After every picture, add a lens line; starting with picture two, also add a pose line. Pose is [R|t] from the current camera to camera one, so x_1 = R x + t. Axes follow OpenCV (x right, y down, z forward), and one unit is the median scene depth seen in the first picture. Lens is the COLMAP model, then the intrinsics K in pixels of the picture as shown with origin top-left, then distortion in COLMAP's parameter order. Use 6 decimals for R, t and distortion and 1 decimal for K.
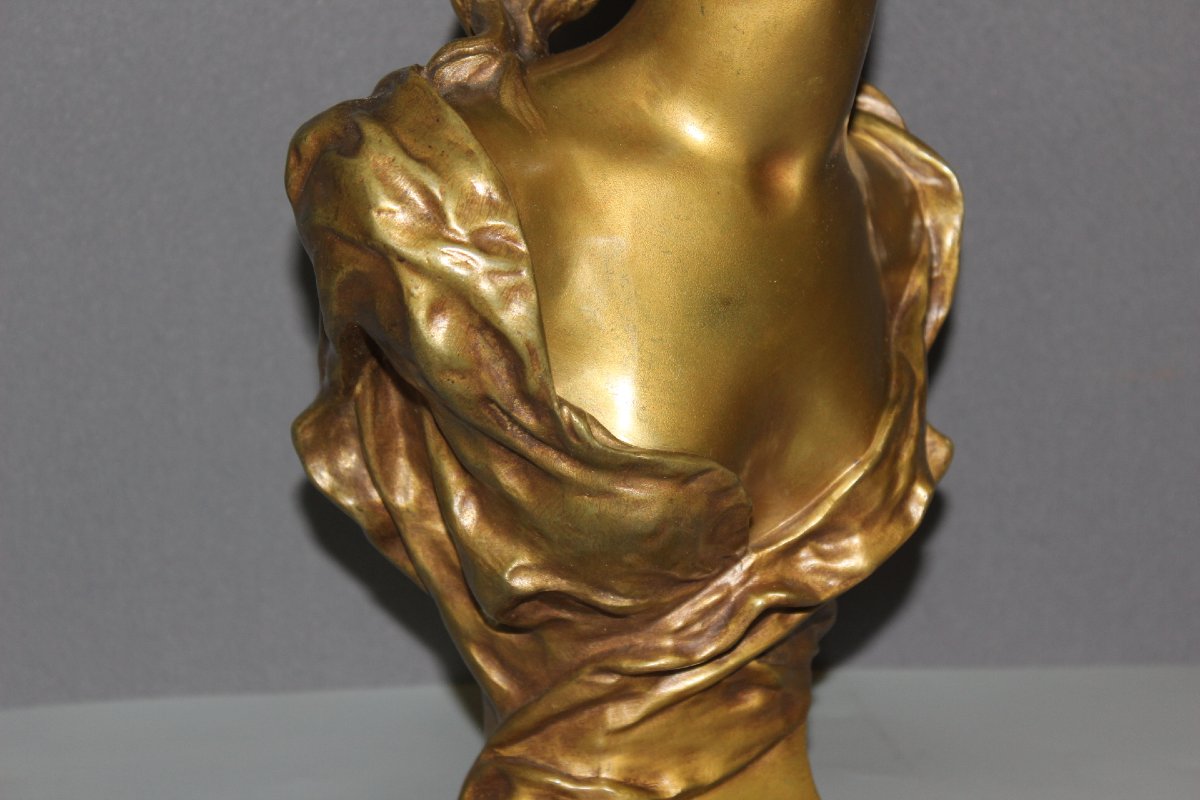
lens RADIAL K [[2852.6, 0, 600.0], [0, 2852.6, 400.0], [0, 0, 1]] dist [0.028431, 0.098951]
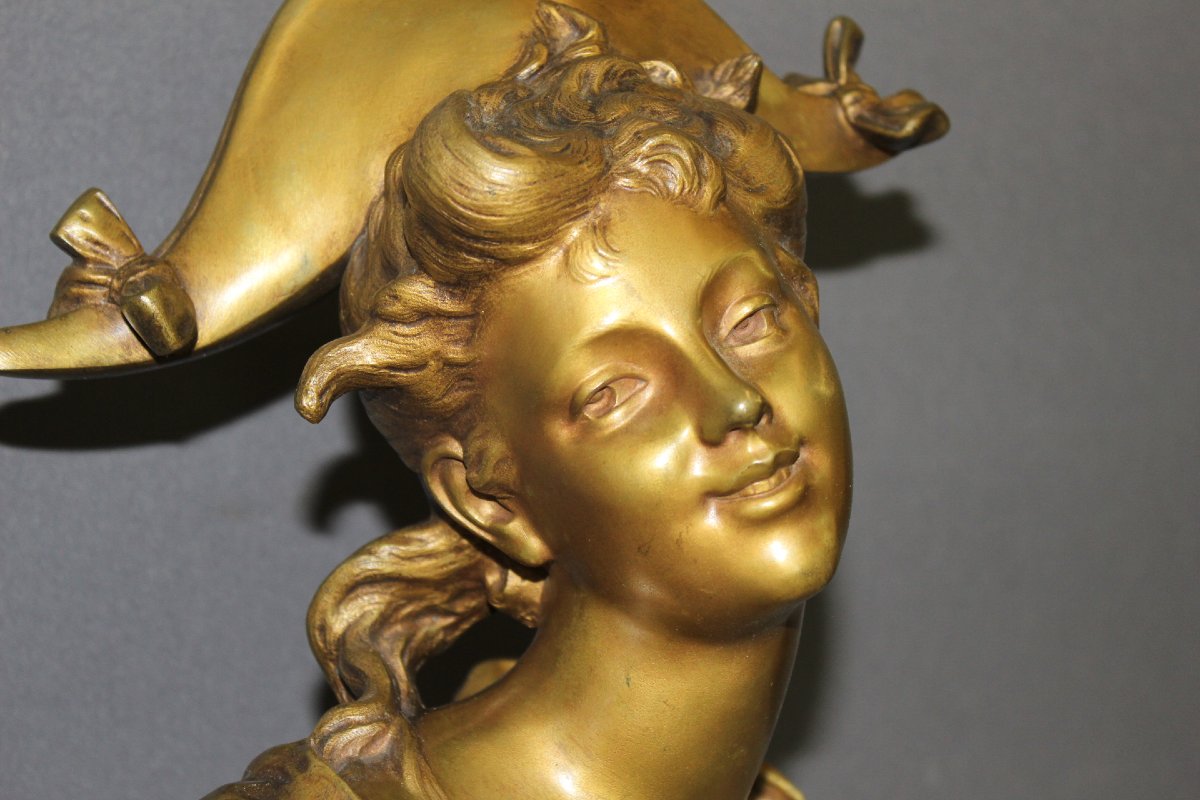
lens RADIAL K [[2464.3, 0, 600.0], [0, 2464.3, 400.0], [0, 0, 1]] dist [-0.014154, 0.190390]
pose [[0.973433, 0.021228, 0.227985, -0.144725], [0.004638, 0.993661, -0.112325, -0.129334], [-0.228925, 0.110398, 0.967164, 0.217426]]
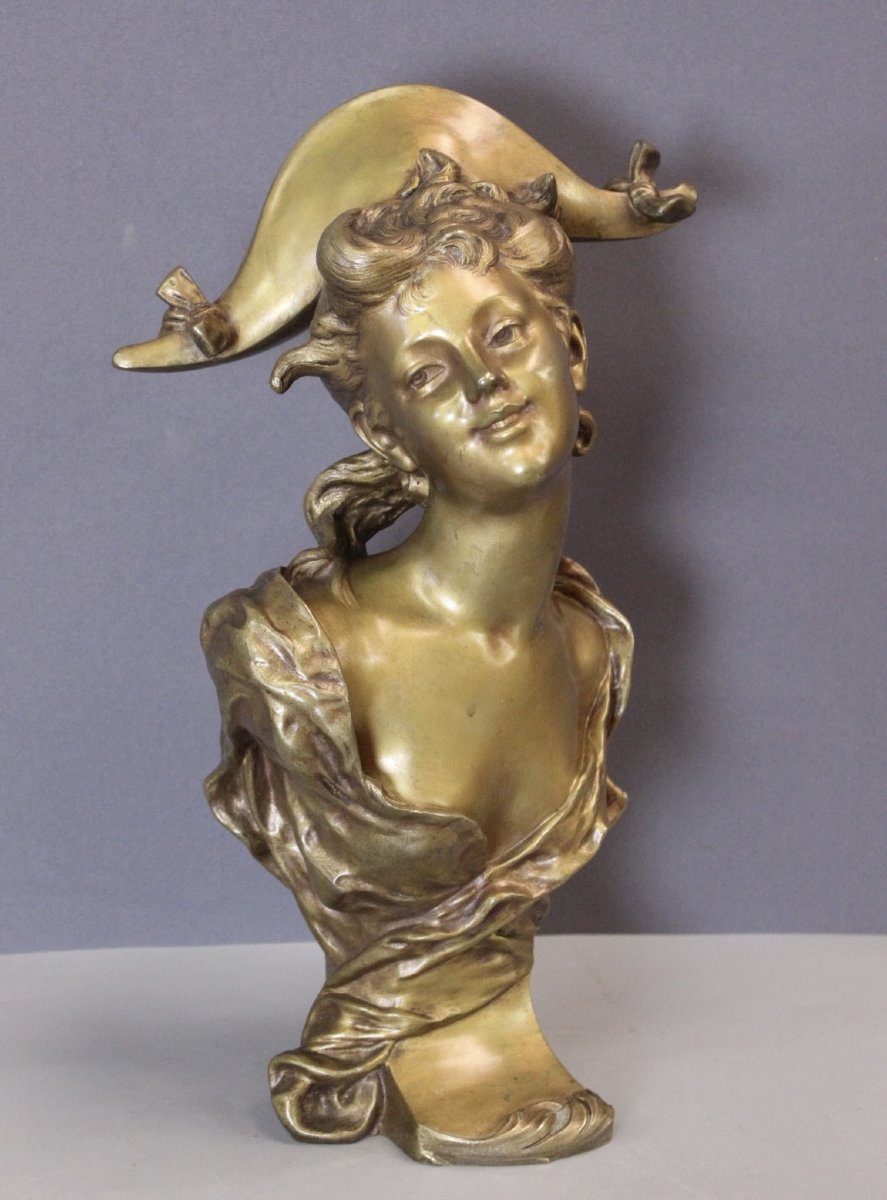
lens RADIAL K [[2452.5, 0, 391.4], [0, 2452.5, 579.7], [0, 0, 1]] dist [-0.020830, -0.012140]
pose [[0.999200, 0.008682, -0.039027, 0.050593], [-0.010108, 0.999283, -0.036494, -0.056867], [0.038682, 0.036859, 0.998572, -0.375210]]
